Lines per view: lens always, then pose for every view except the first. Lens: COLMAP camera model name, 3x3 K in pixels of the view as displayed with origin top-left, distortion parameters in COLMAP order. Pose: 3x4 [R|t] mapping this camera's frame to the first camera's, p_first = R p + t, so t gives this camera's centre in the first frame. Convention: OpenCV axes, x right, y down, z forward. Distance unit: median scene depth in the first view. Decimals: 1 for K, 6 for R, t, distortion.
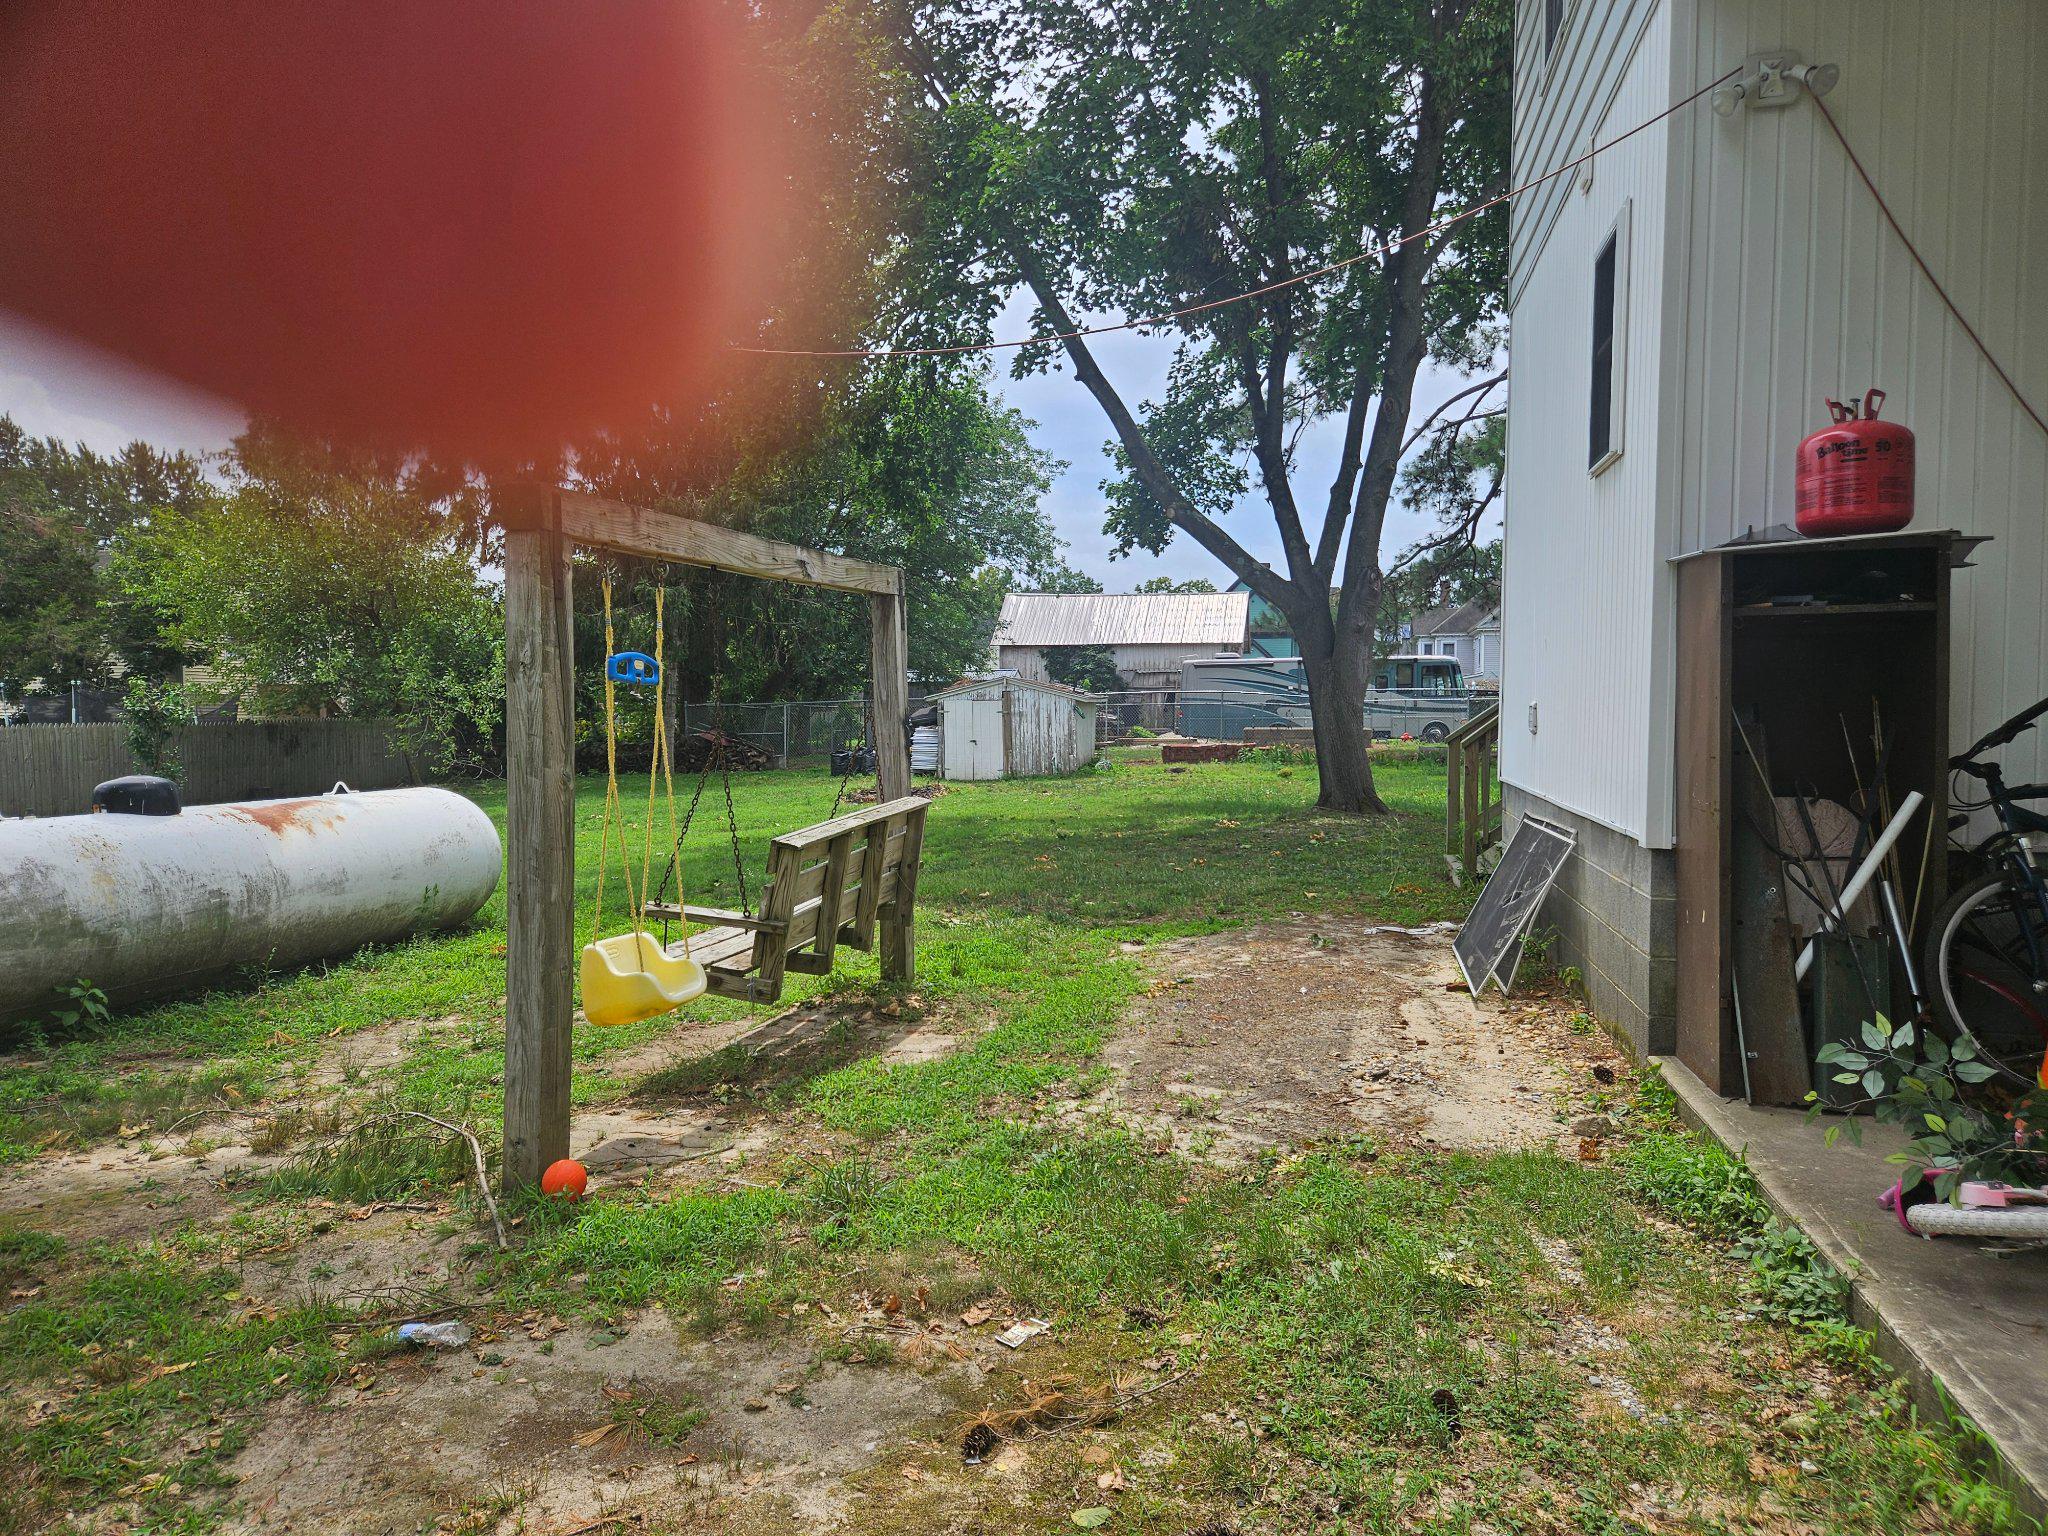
lens RADIAL K [[1374.8, 0, 1032.7], [0, 1374.8, 762.2], [0, 0, 1]] dist [0.071045, -0.062071]
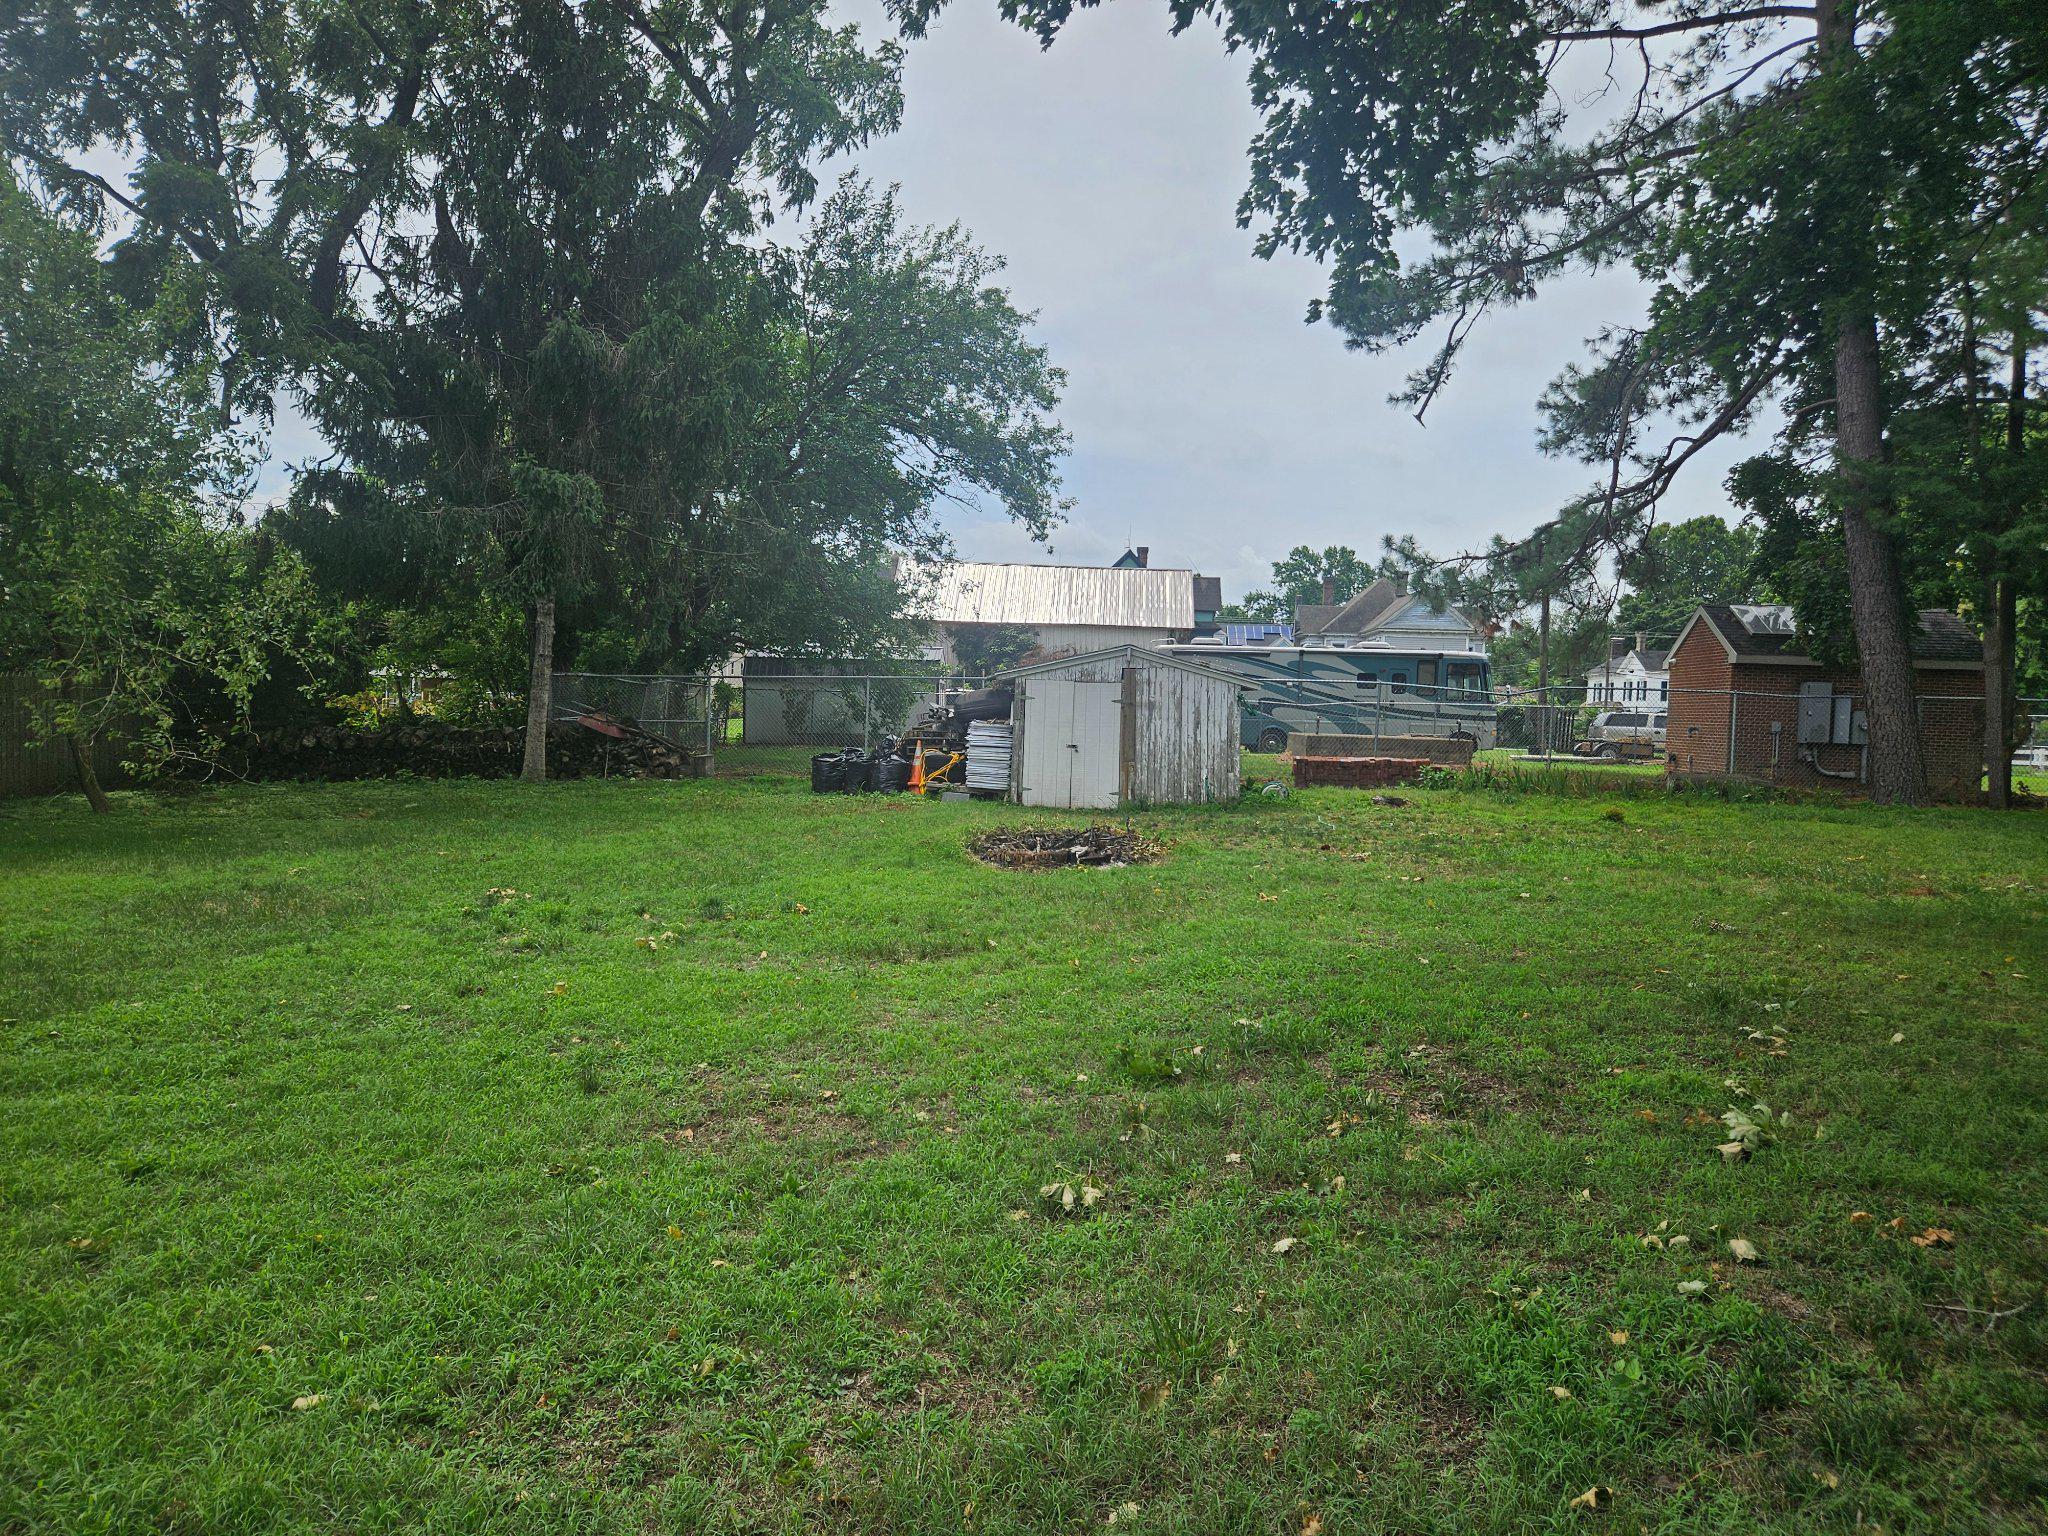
lens RADIAL K [[1374.8, 0, 1012.6], [0, 1374.8, 772.2], [0, 0, 1]] dist [0.071045, -0.062071]
pose [[0.987902, 0.028362, 0.152463, -0.165047], [-0.030224, 0.999494, 0.009910, -0.009044], [-0.152105, -0.014398, 0.988259, 0.389848]]
